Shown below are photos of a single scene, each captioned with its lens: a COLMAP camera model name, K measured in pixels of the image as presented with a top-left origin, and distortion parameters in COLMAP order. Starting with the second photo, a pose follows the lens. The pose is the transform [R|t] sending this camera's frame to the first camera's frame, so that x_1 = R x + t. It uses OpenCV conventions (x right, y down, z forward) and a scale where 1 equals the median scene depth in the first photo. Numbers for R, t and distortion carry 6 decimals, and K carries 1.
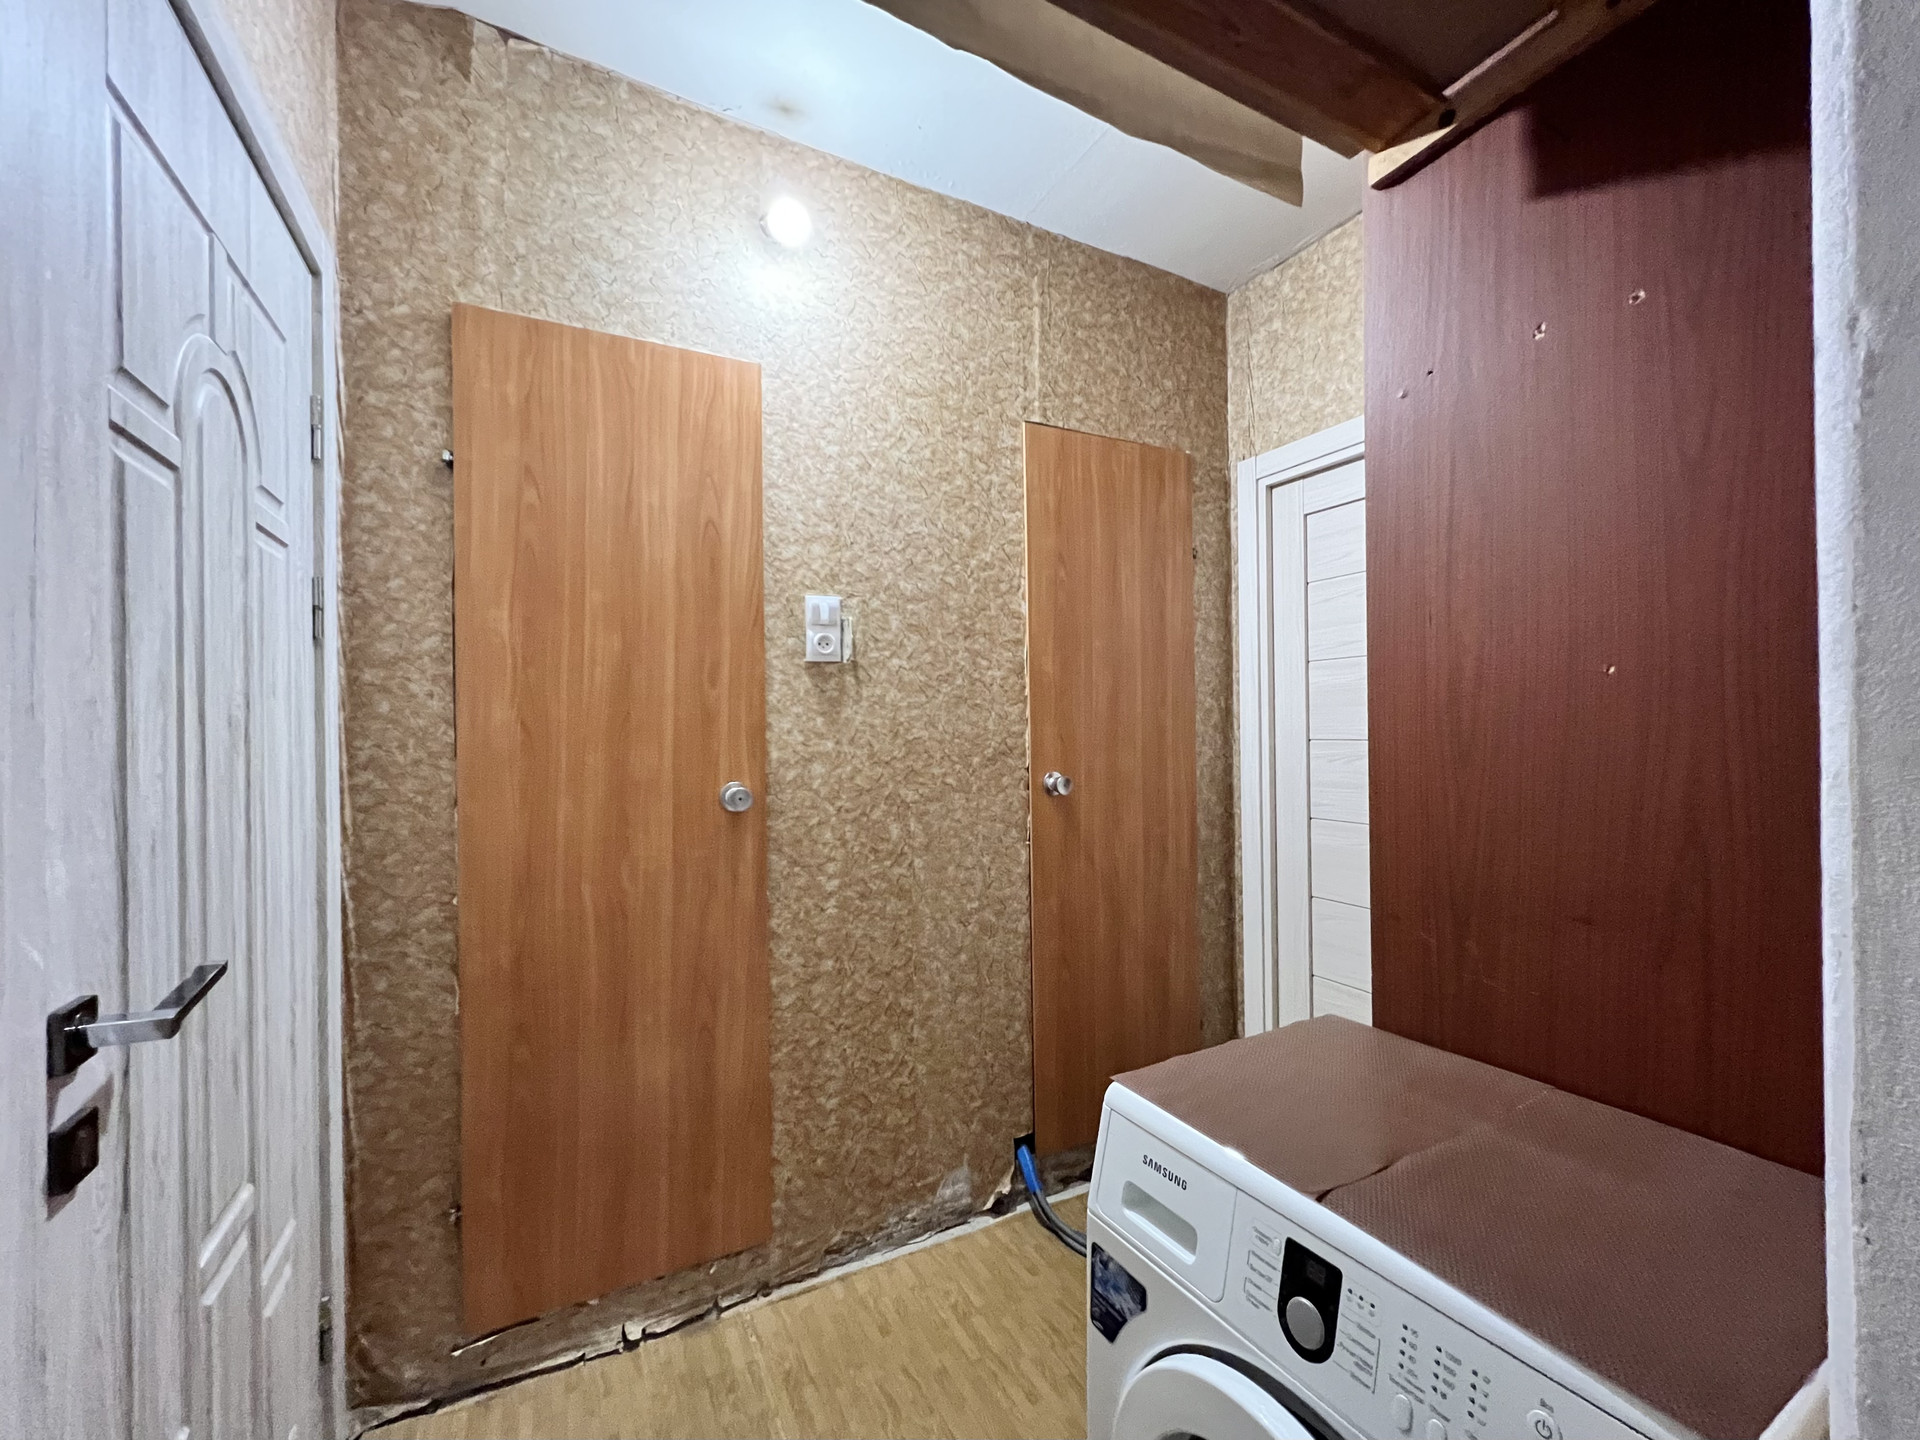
lens RADIAL K [[765.5, 0, 960.0], [0, 765.5, 720.0], [0, 0, 1]] dist [-0.000699, 0.000121]
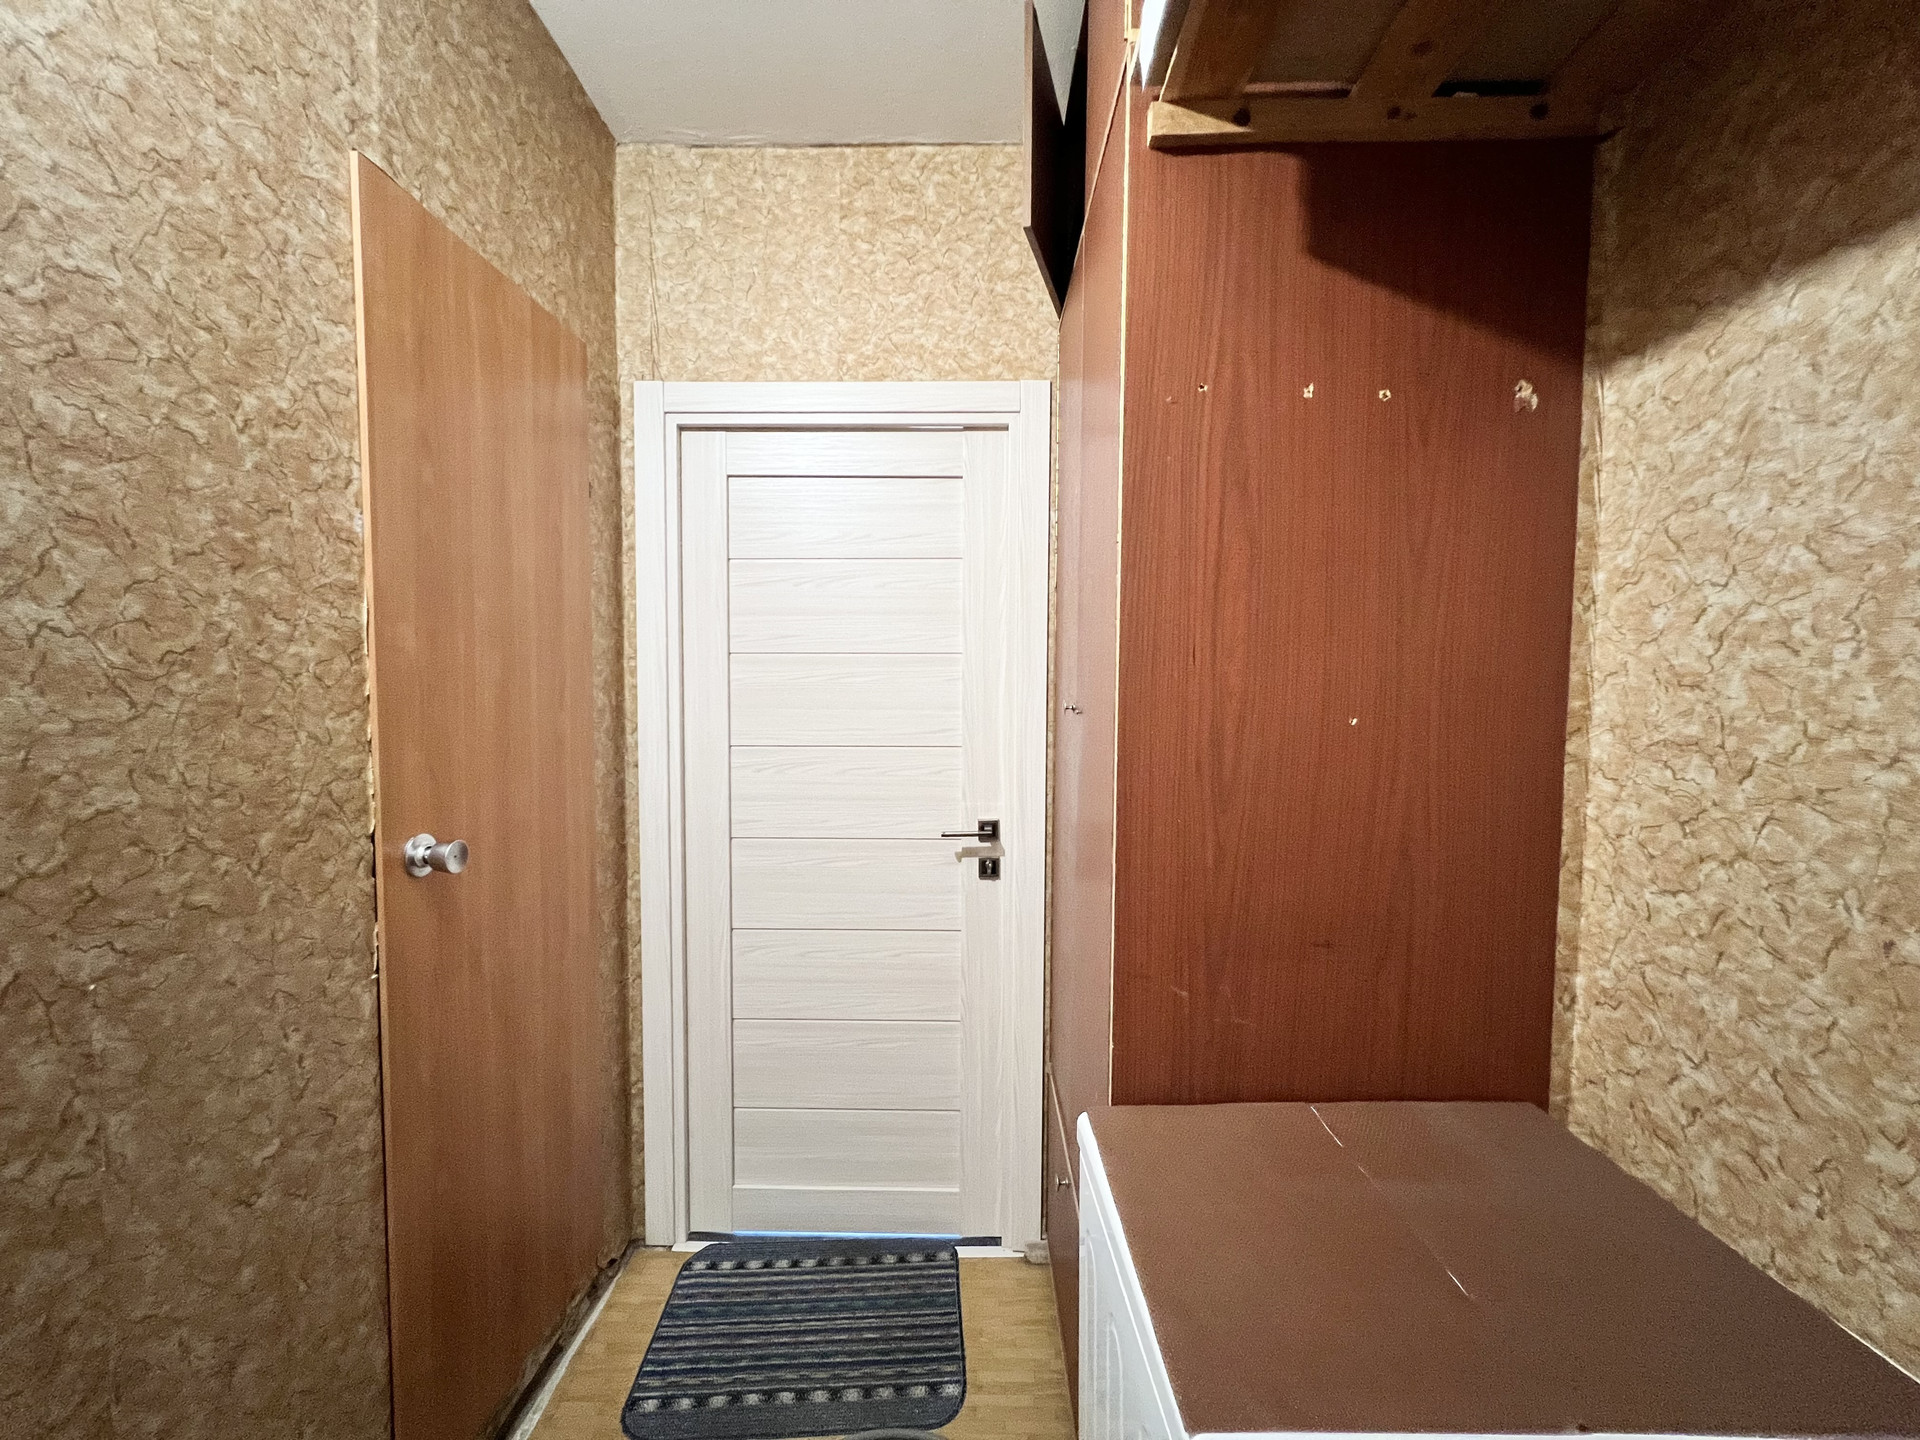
lens RADIAL K [[765.5, 0, 960.0], [0, 765.5, 720.0], [0, 0, 1]] dist [-0.000699, 0.000121]
pose [[0.482717, -0.023915, 0.875450, -0.174004], [-0.016348, 0.999207, 0.036310, -0.041281], [-0.875624, -0.031839, 0.481943, 0.404168]]
